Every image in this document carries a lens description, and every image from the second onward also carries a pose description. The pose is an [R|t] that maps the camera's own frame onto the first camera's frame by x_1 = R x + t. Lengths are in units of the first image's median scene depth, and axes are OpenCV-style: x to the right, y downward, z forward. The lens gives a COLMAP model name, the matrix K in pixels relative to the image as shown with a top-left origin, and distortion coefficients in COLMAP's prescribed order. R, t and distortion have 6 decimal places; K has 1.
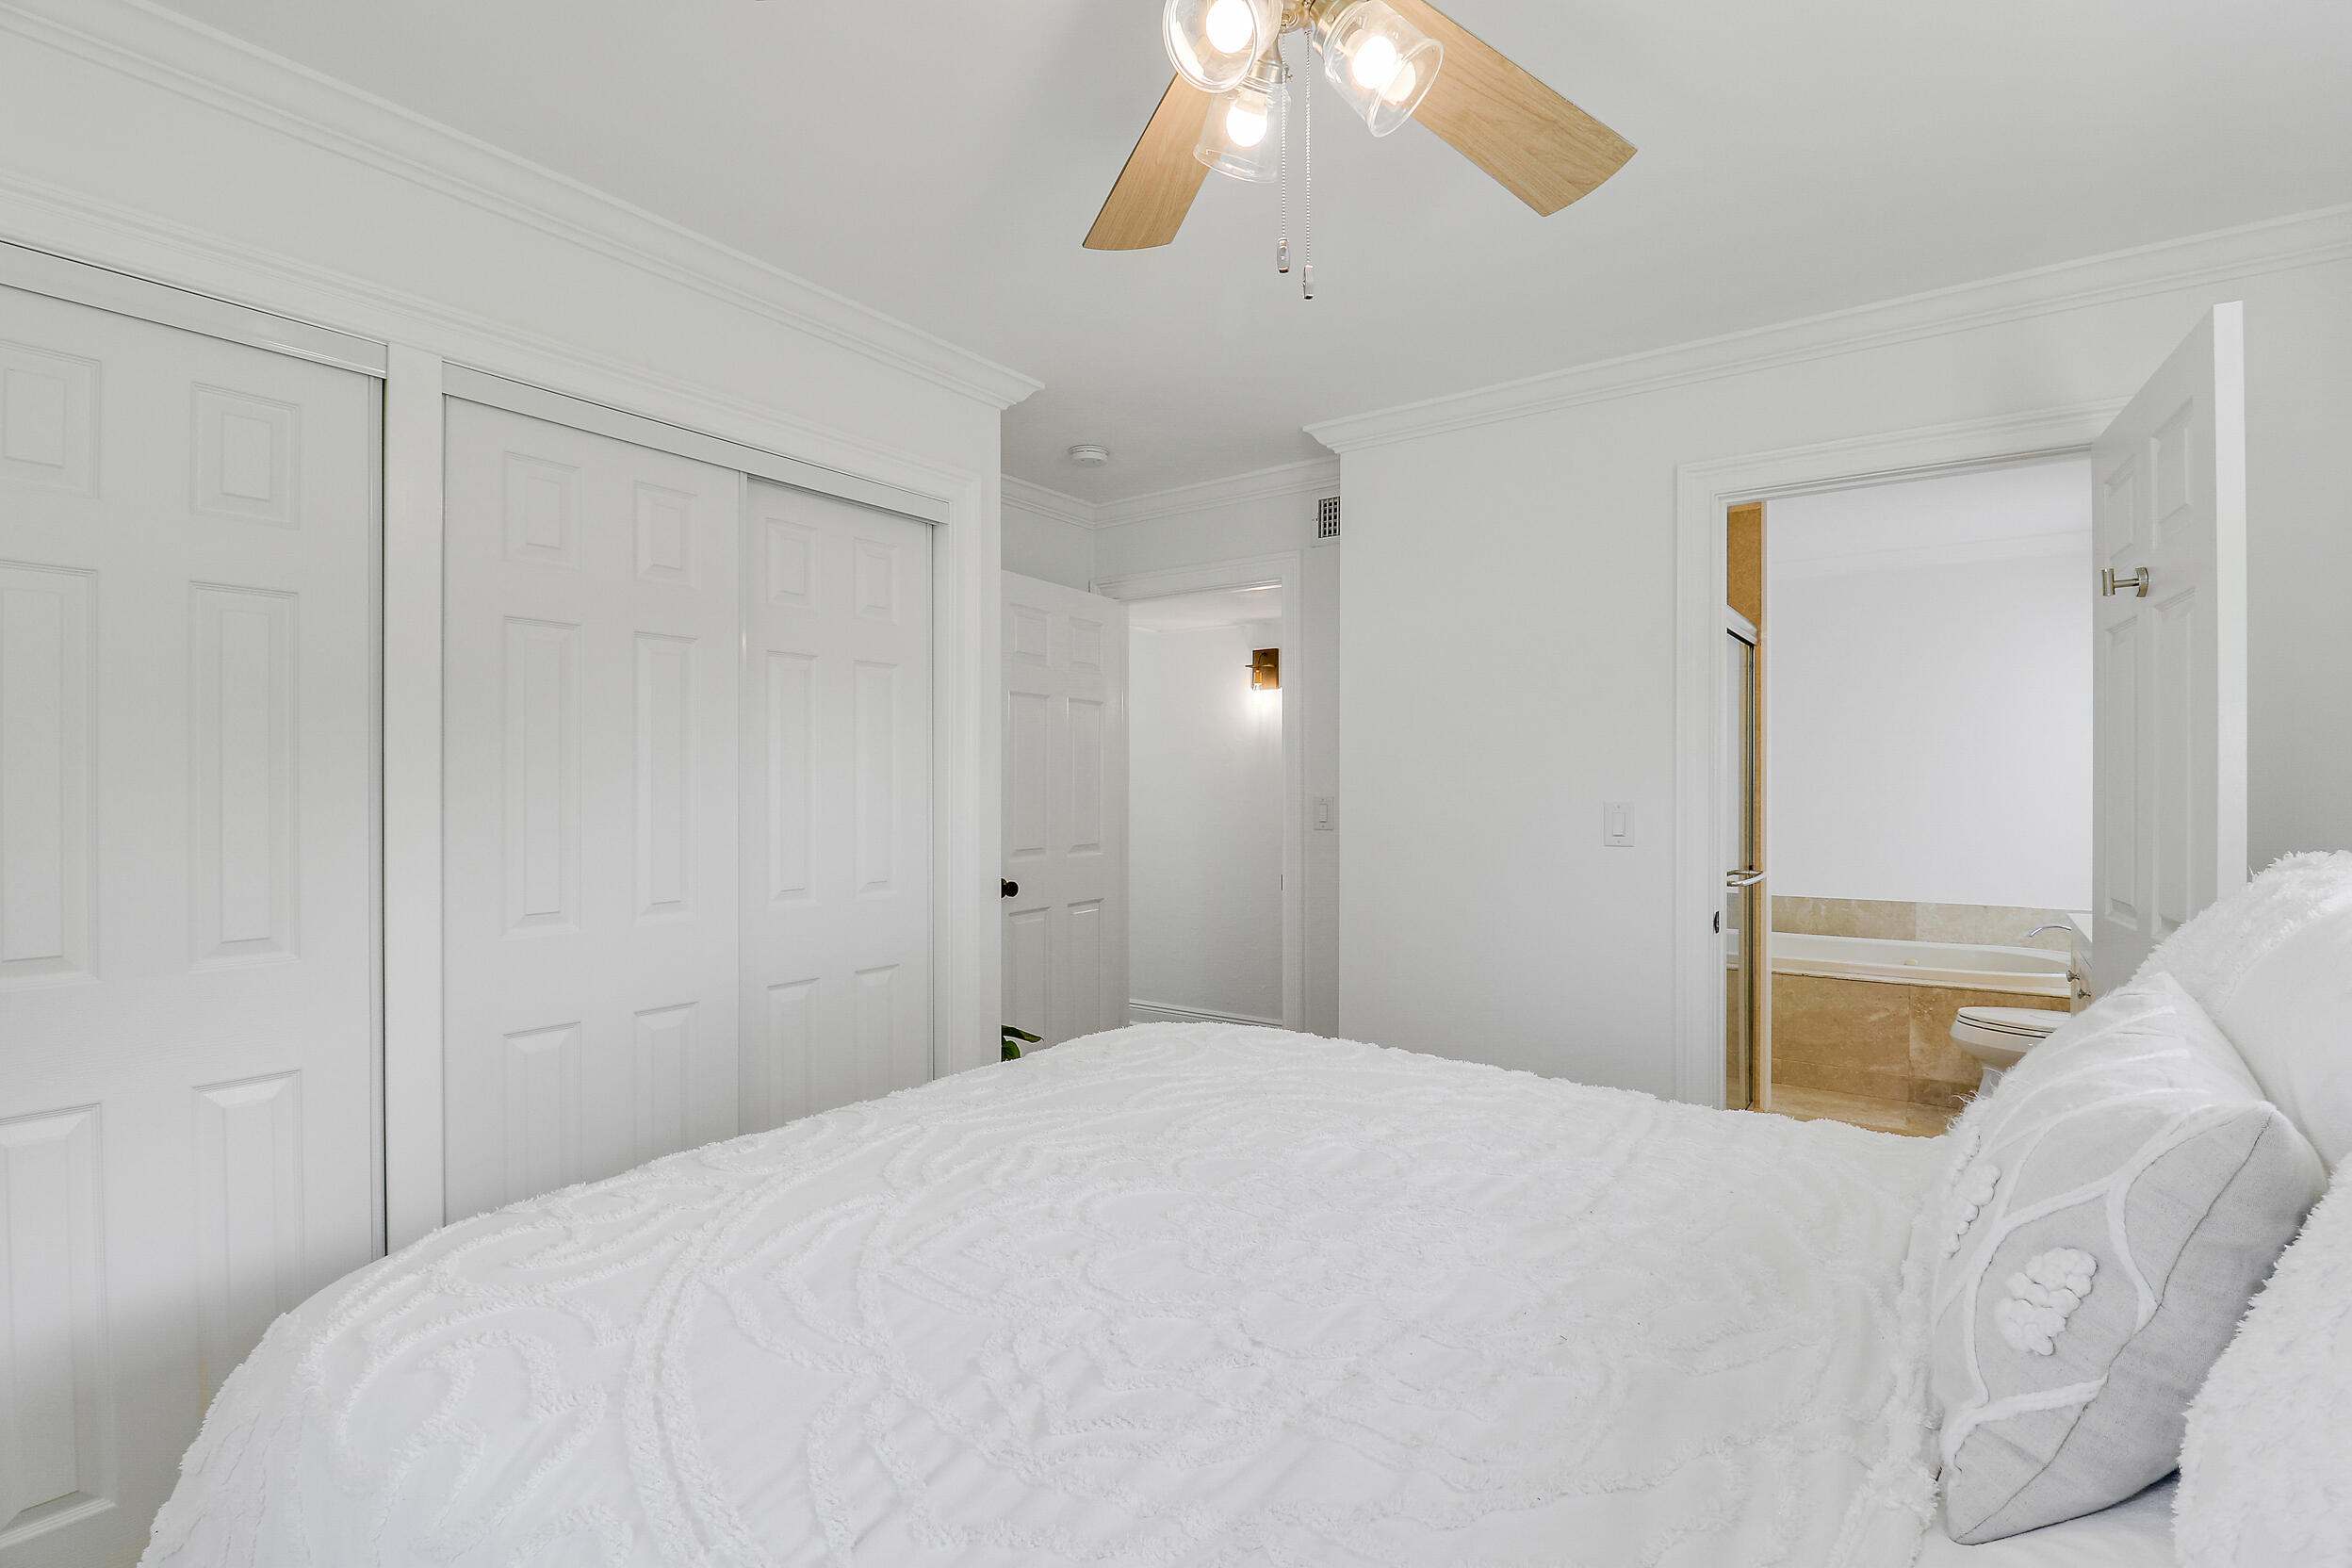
lens RADIAL K [[1115.4, 0, 1184.2], [0, 1115.4, 784.9], [0, 0, 1]] dist [0.002151, -0.013978]
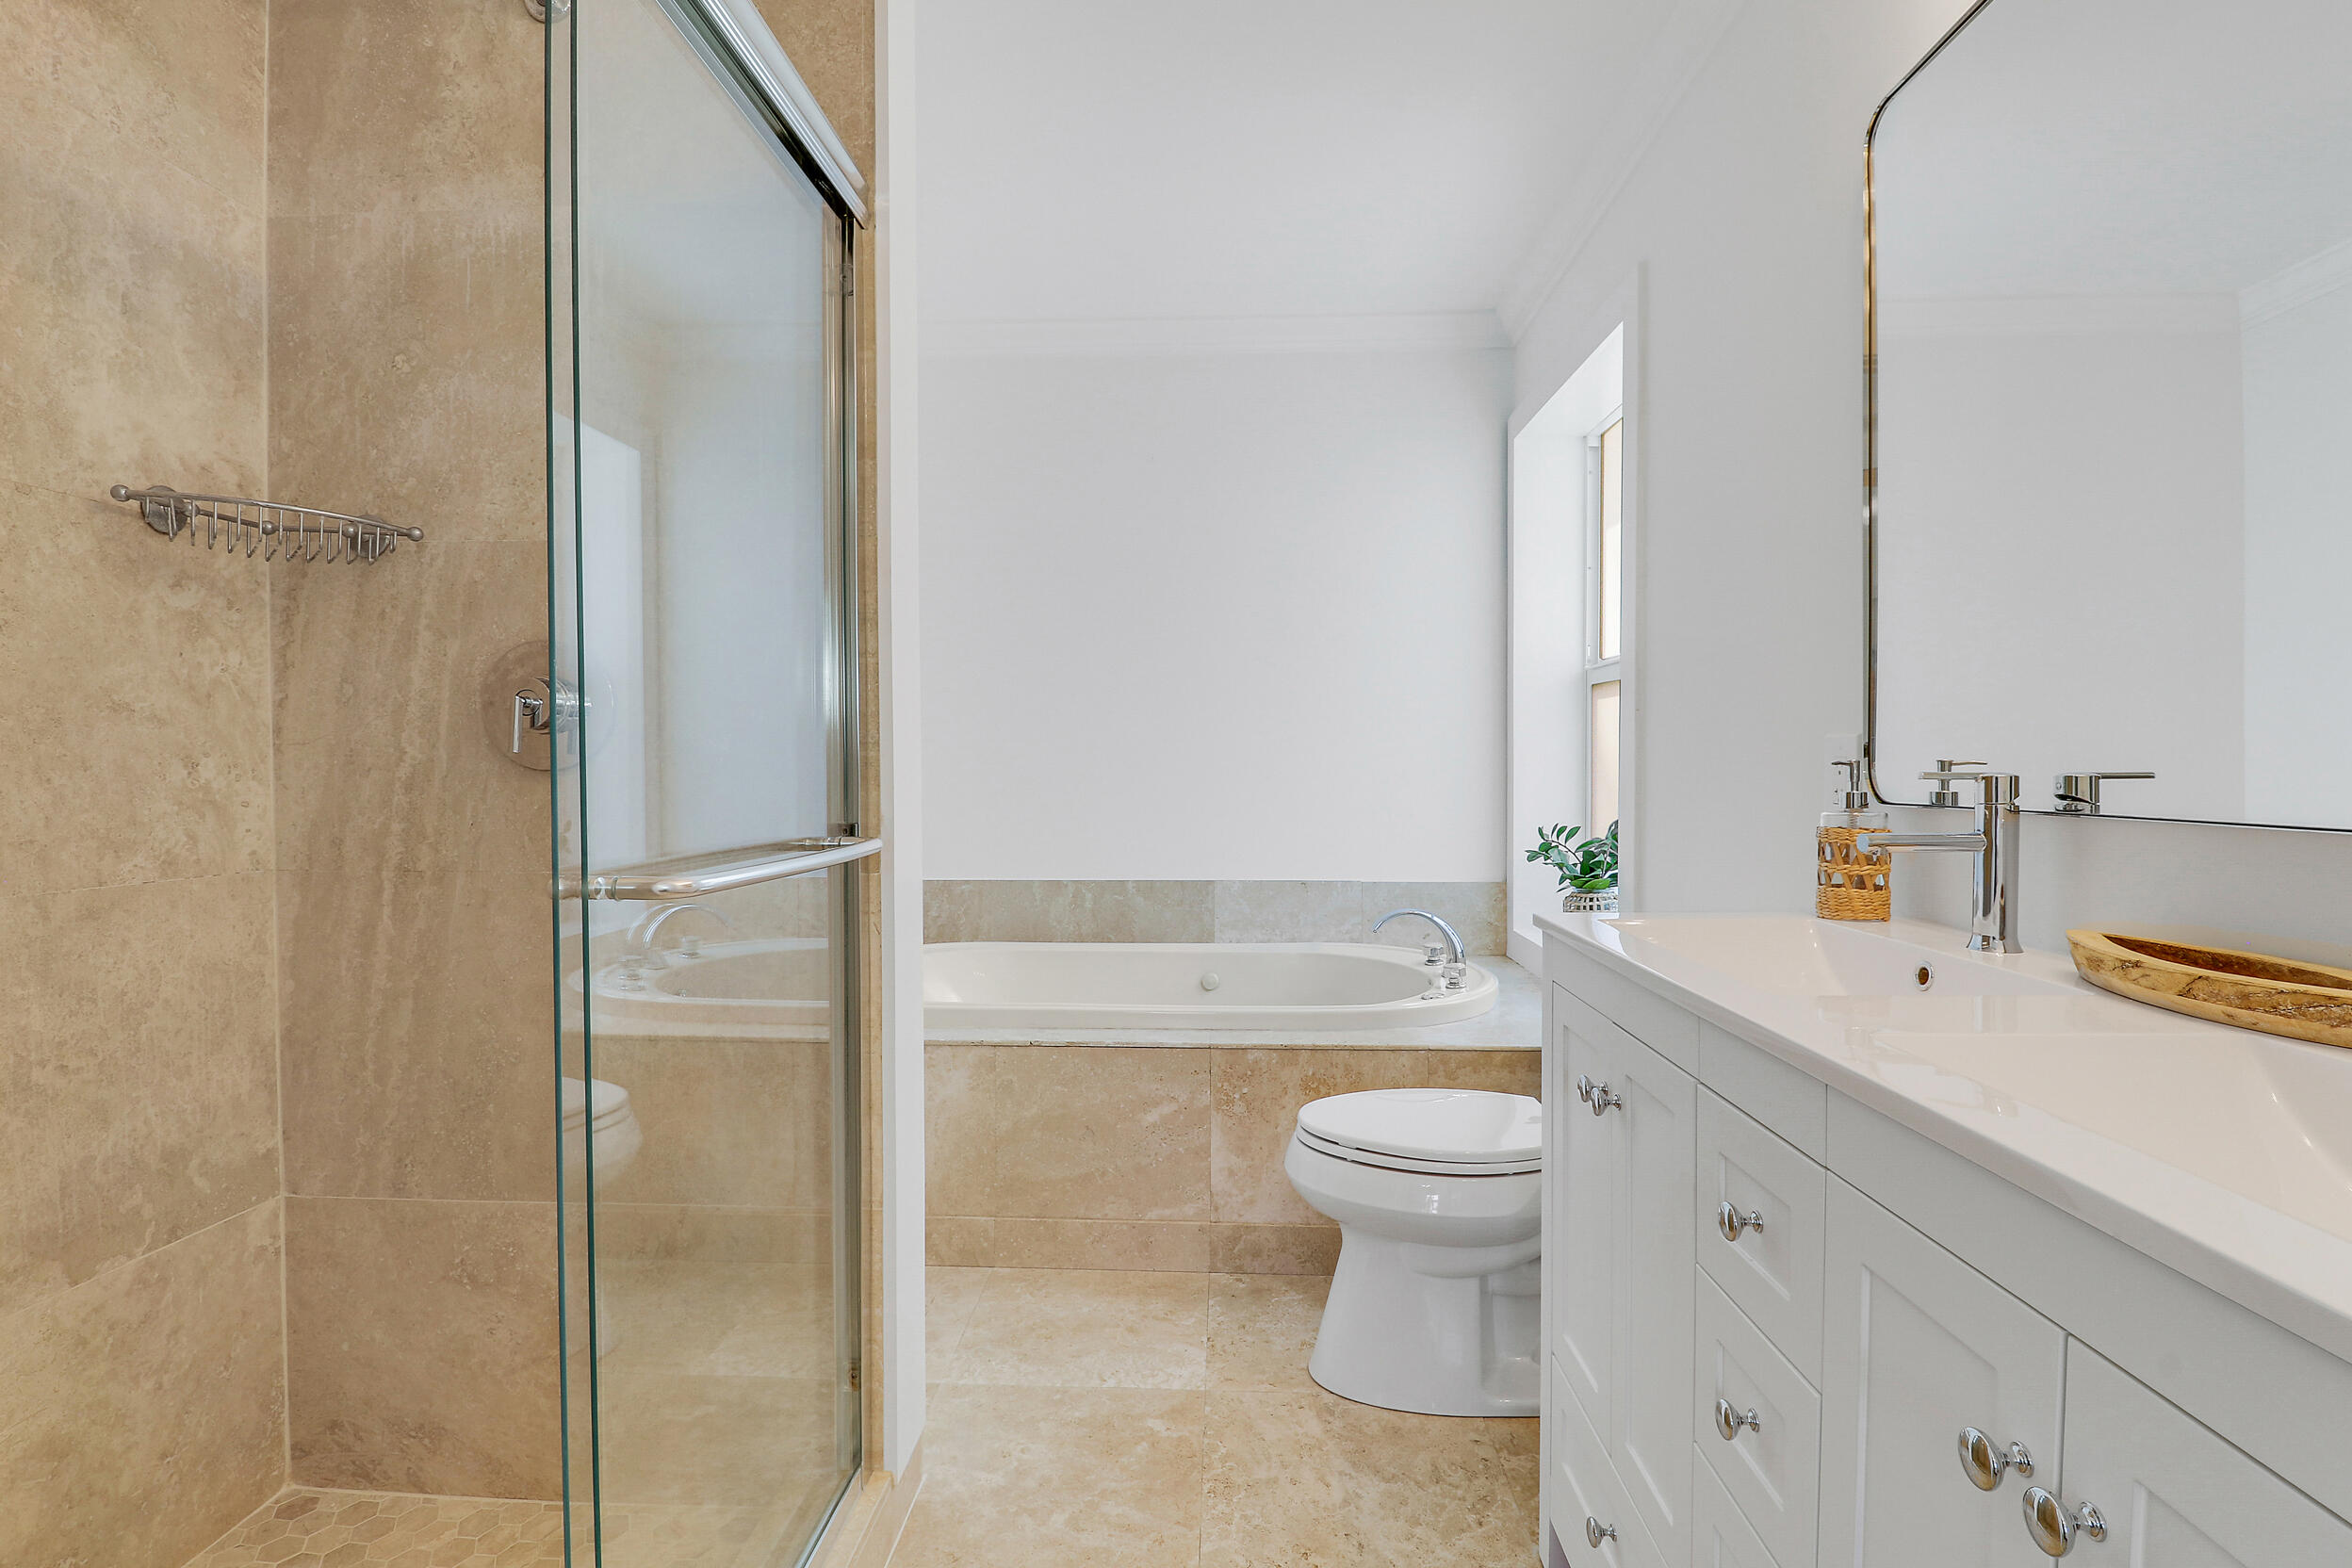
lens RADIAL K [[1118.6, 0, 1204.5], [0, 1118.6, 786.8], [0, 0, 1]] dist [-0.013991, -0.001536]
pose [[0.834494, -0.012759, 0.550869, 0.356070], [0.000762, 0.999758, 0.022002, 0.044476], [-0.551016, -0.017940, 0.834302, 0.557109]]
